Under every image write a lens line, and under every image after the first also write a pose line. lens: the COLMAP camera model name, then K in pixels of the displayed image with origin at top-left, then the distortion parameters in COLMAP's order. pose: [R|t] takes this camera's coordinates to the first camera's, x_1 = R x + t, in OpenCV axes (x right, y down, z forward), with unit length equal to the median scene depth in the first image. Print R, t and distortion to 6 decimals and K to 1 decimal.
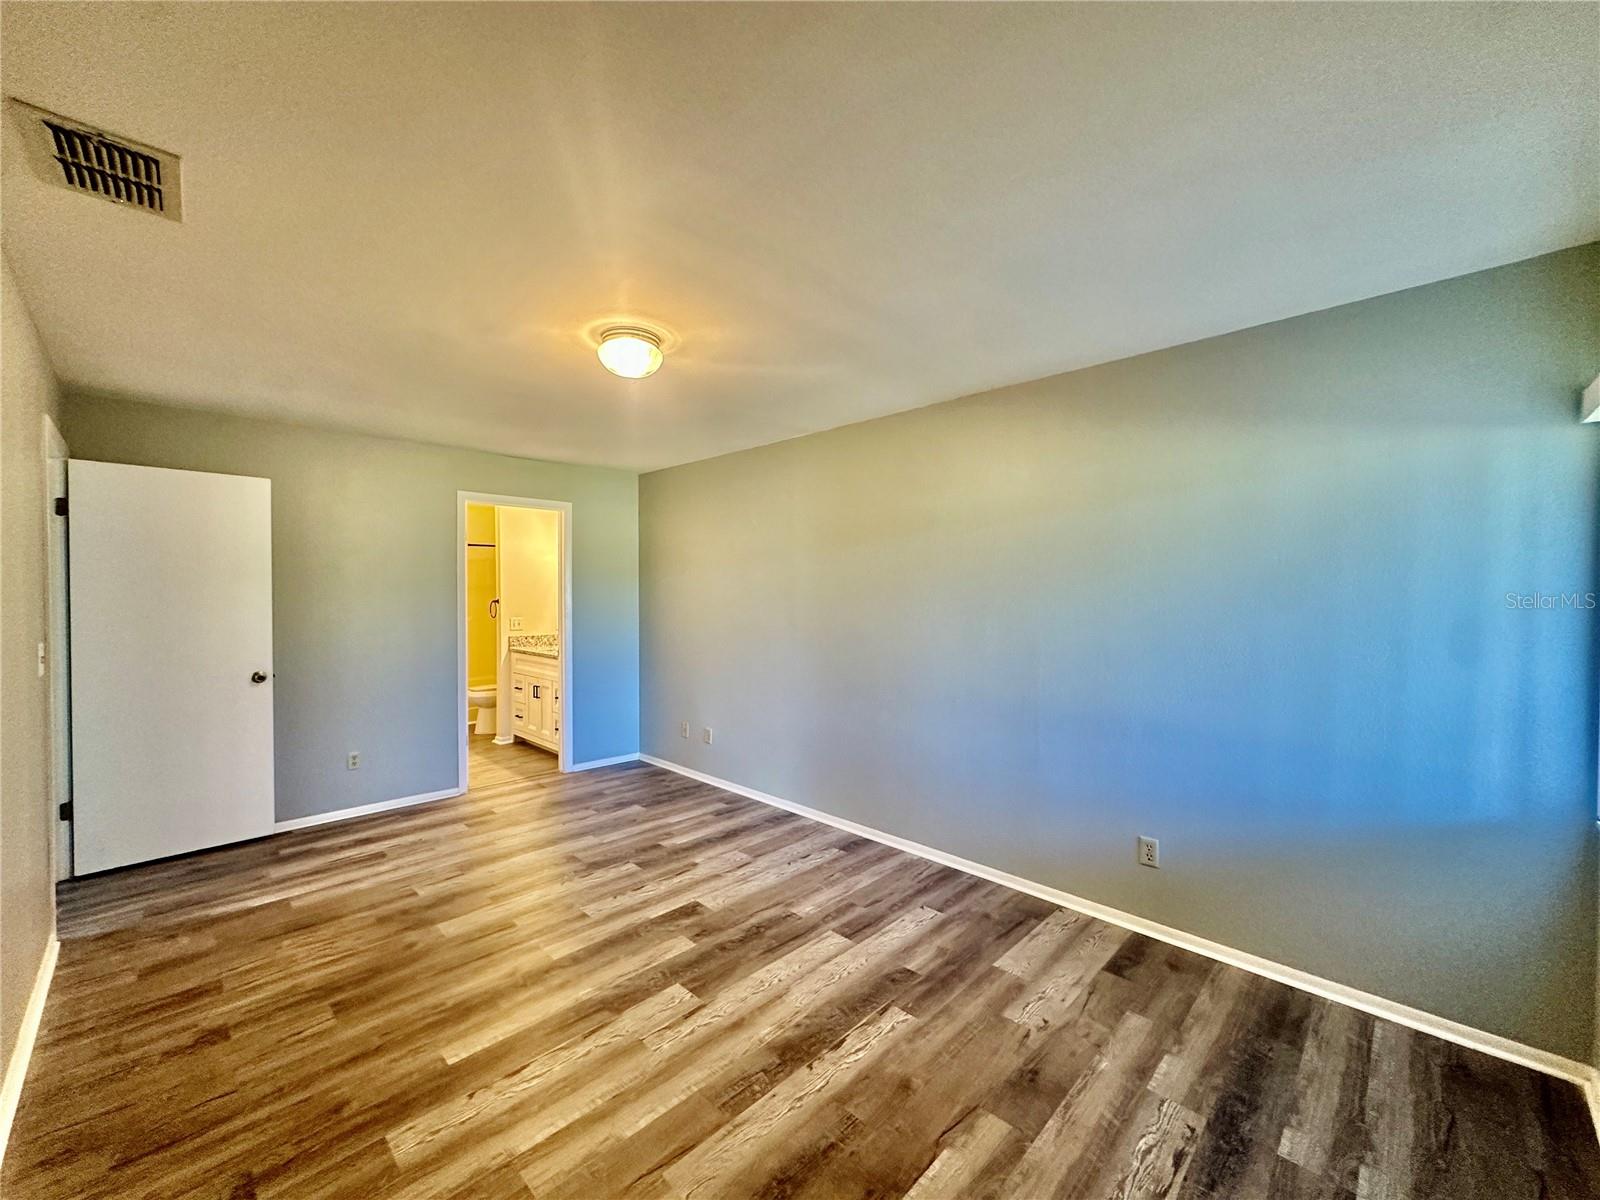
lens RADIAL K [[636.3, 0, 800.0], [0, 636.3, 600.0], [0, 0, 1]] dist [-0.003782, 0.000960]
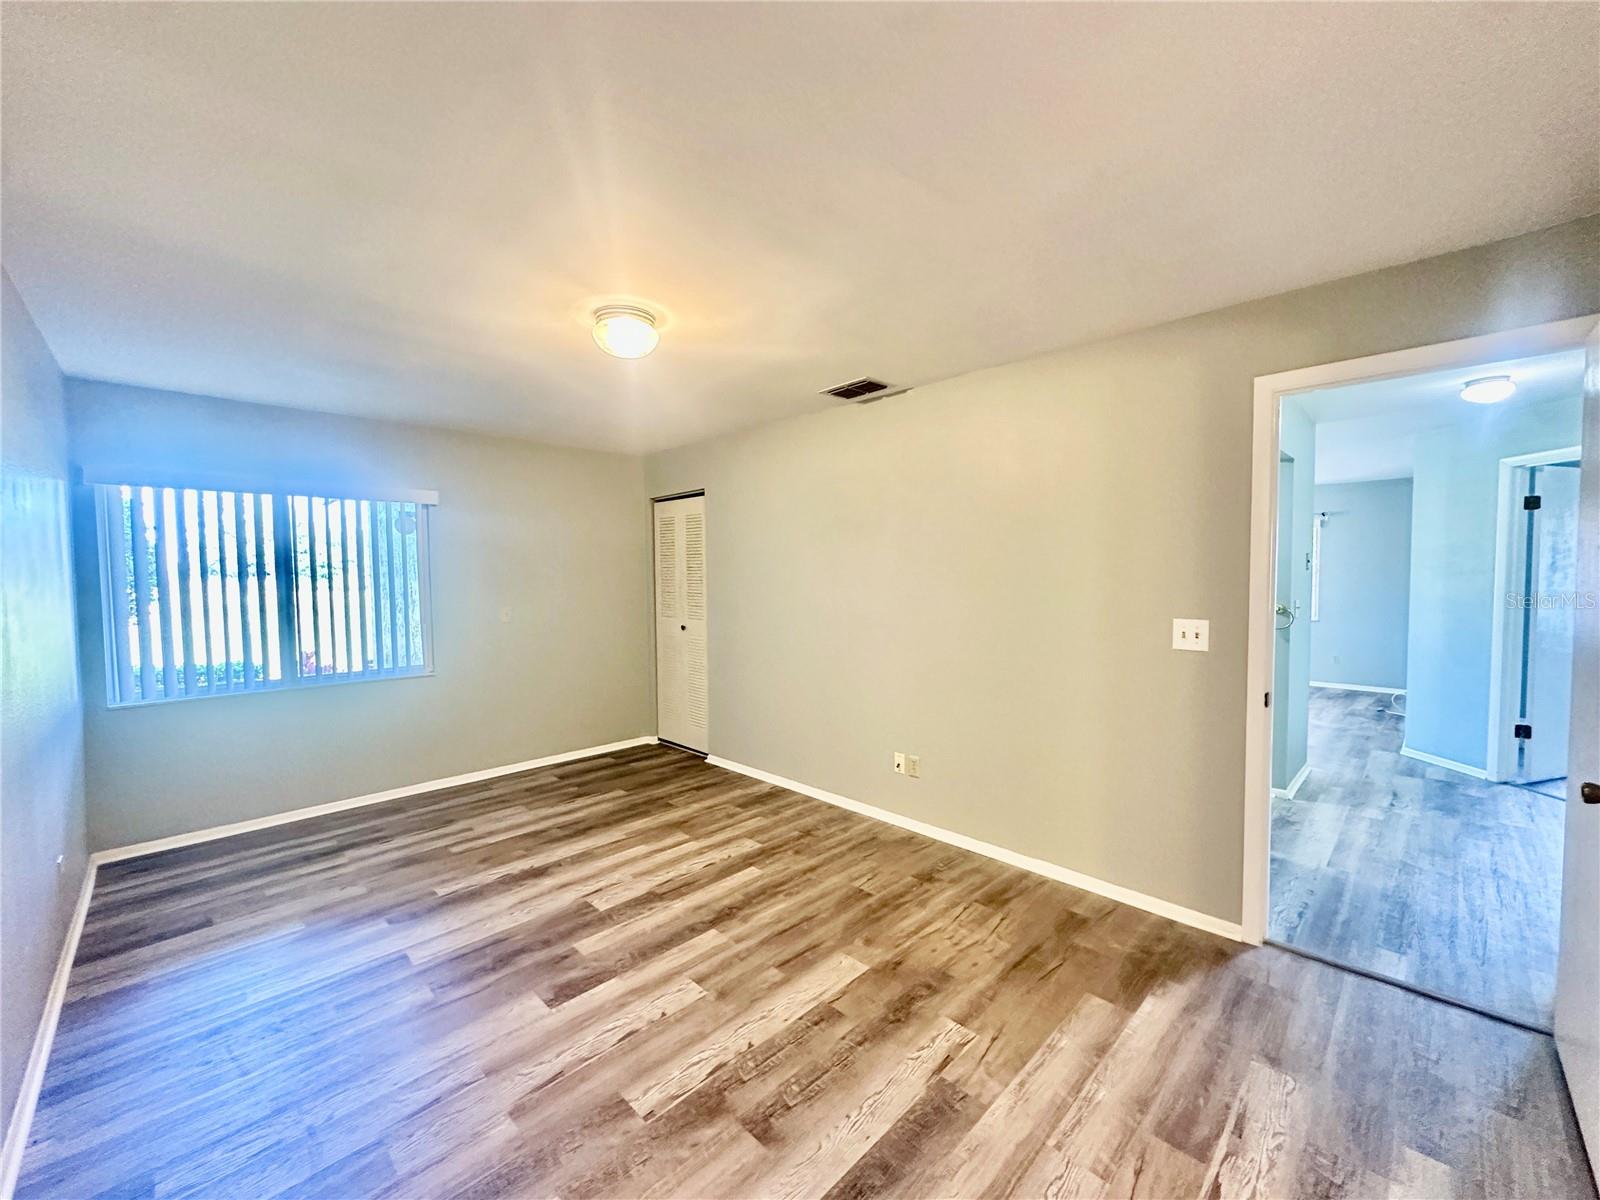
lens RADIAL K [[636.3, 0, 800.0], [0, 636.3, 600.0], [0, 0, 1]] dist [-0.003782, 0.000960]
pose [[-0.999894, 0.007336, 0.012612, -0.587586], [0.008062, 0.998258, 0.058449, -0.035271], [-0.012162, 0.058545, -0.998211, 2.163099]]
